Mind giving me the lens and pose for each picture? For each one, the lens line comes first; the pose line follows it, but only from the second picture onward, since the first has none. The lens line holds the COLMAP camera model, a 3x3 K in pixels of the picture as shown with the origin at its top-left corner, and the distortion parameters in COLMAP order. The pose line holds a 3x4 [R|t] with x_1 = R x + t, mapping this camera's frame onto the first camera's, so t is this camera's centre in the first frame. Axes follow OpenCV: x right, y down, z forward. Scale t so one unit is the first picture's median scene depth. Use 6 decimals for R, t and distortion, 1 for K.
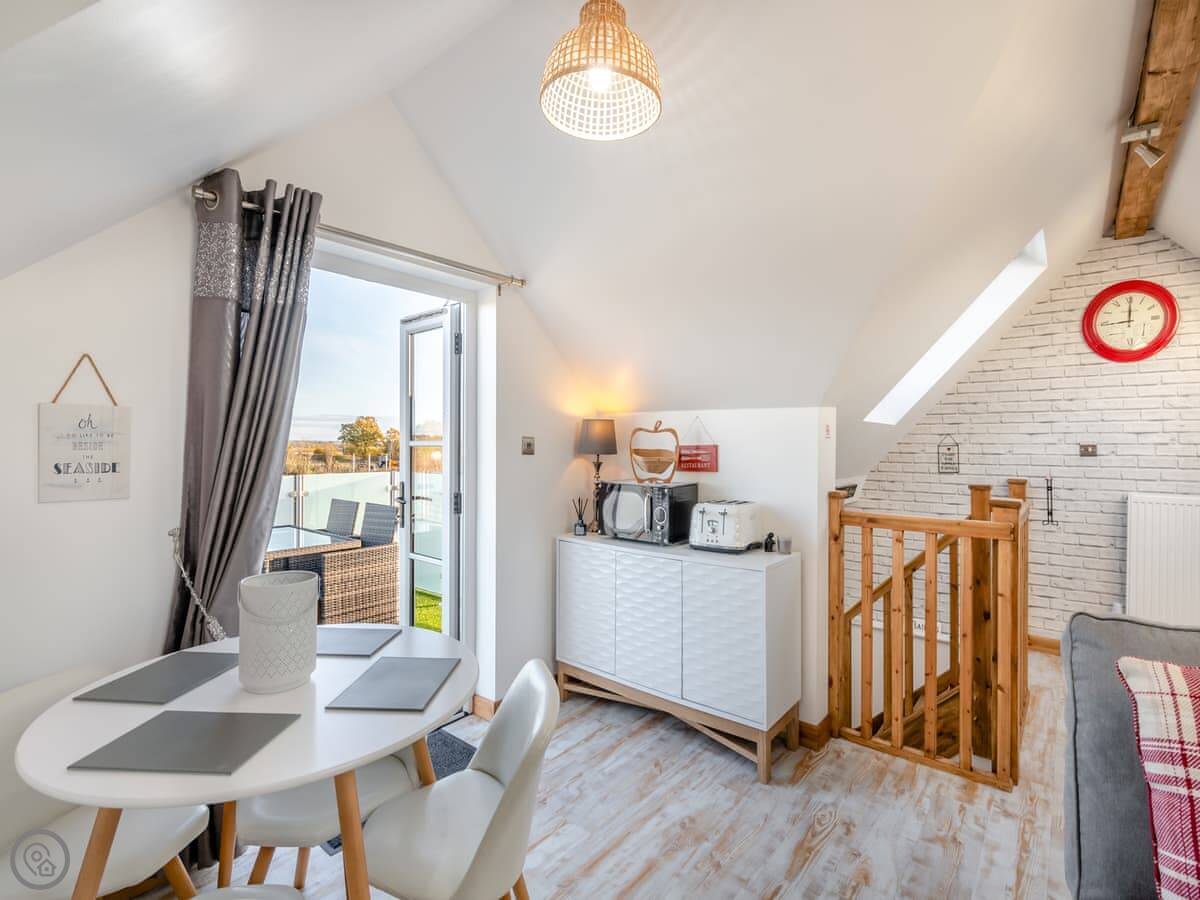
lens RADIAL K [[572.0, 0, 609.5], [0, 572.0, 442.7], [0, 0, 1]] dist [0.002553, -0.000157]
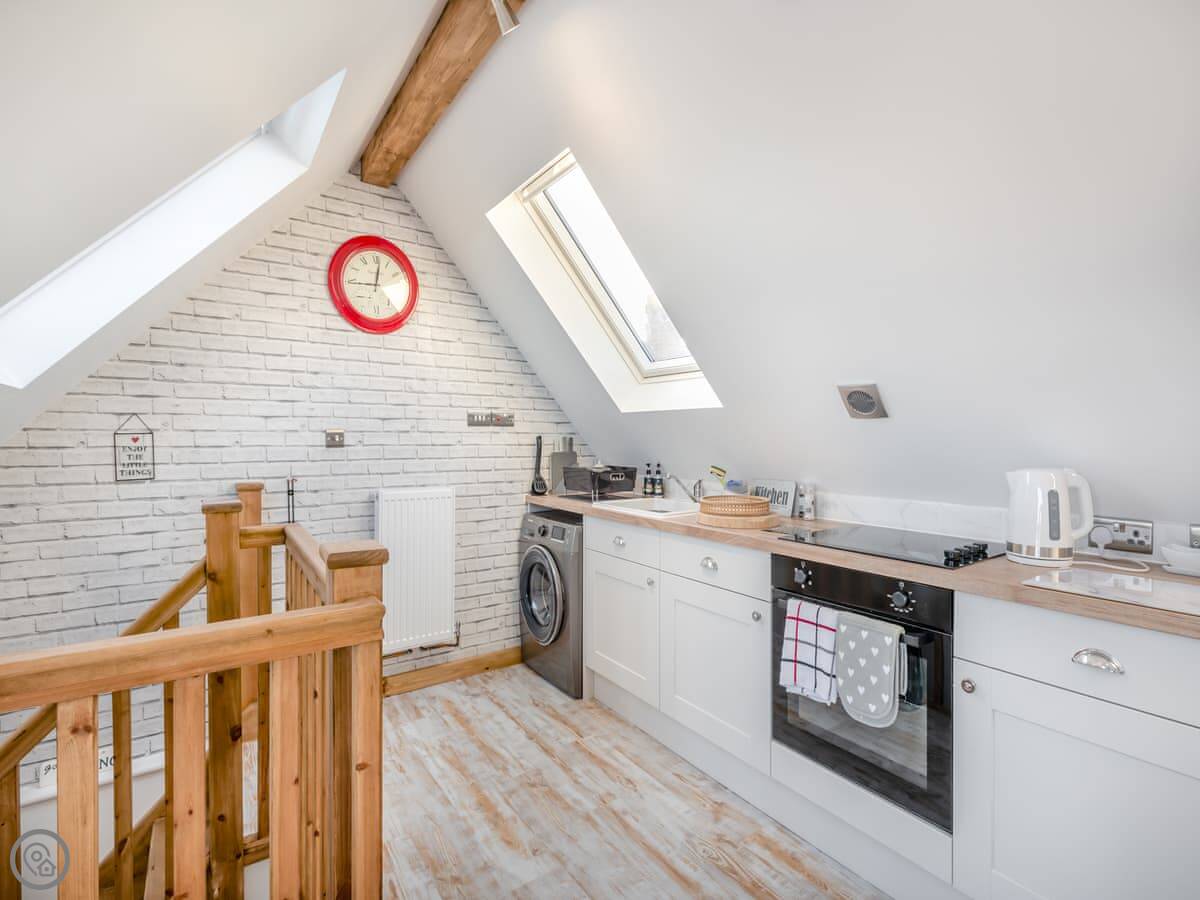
lens RADIAL K [[572.0, 0, 609.5], [0, 572.0, 442.7], [0, 0, 1]] dist [0.002553, -0.000157]
pose [[0.278961, -0.014237, 0.960197, 0.191171], [-0.005164, 0.999853, 0.016325, 0.002748], [-0.960289, -0.009513, 0.278847, 0.425089]]
